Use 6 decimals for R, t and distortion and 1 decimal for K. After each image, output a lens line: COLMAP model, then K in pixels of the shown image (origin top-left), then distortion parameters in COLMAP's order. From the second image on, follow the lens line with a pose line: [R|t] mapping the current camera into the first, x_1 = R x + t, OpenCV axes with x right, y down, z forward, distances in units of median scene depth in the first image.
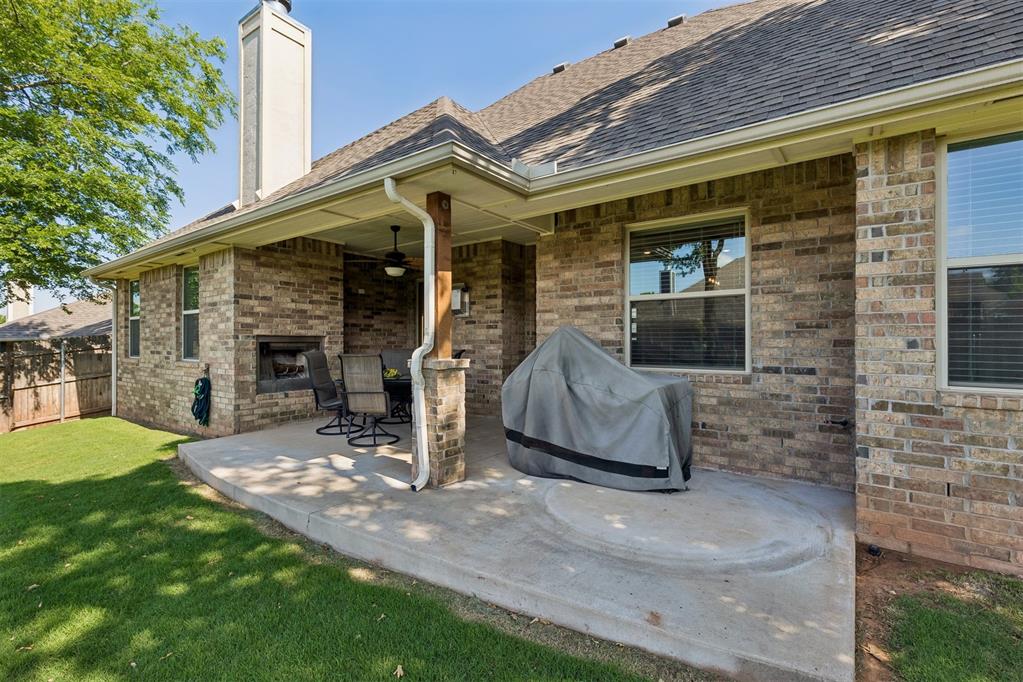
lens RADIAL K [[461.2, 0, 513.9], [0, 461.2, 339.2], [0, 0, 1]] dist [0.006917, -0.001603]
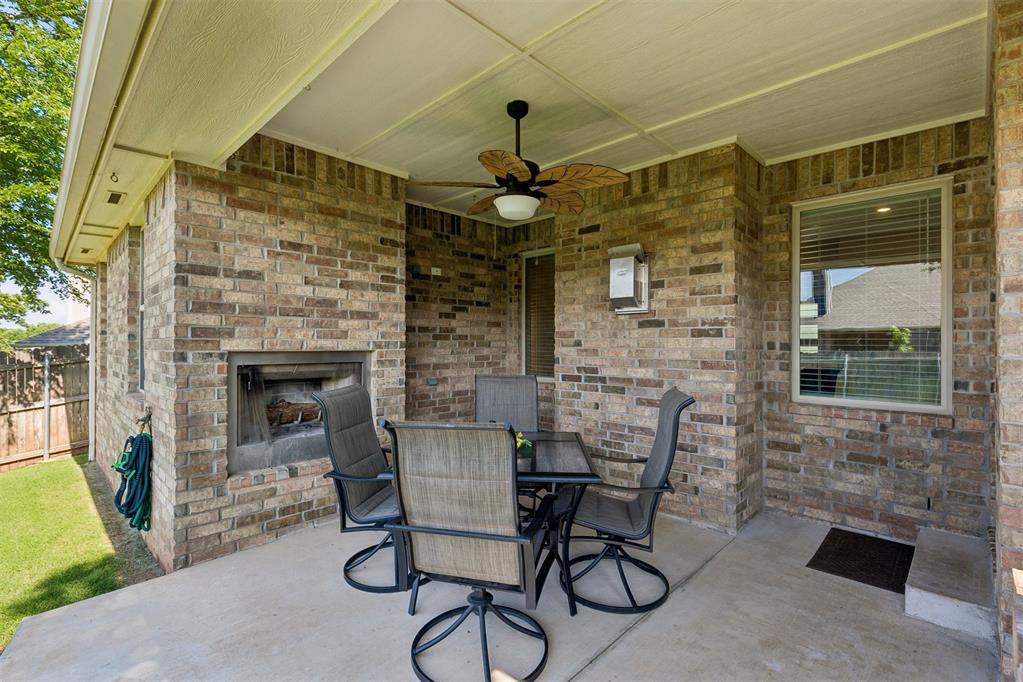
lens RADIAL K [[461.2, 0, 509.0], [0, 461.2, 339.7], [0, 0, 1]] dist [0.006917, -0.001603]
pose [[0.989815, 0.001510, -0.142350, -0.180563], [-0.002039, 0.999992, -0.003575, -0.017937], [0.142343, 0.003829, 0.989810, 0.505001]]
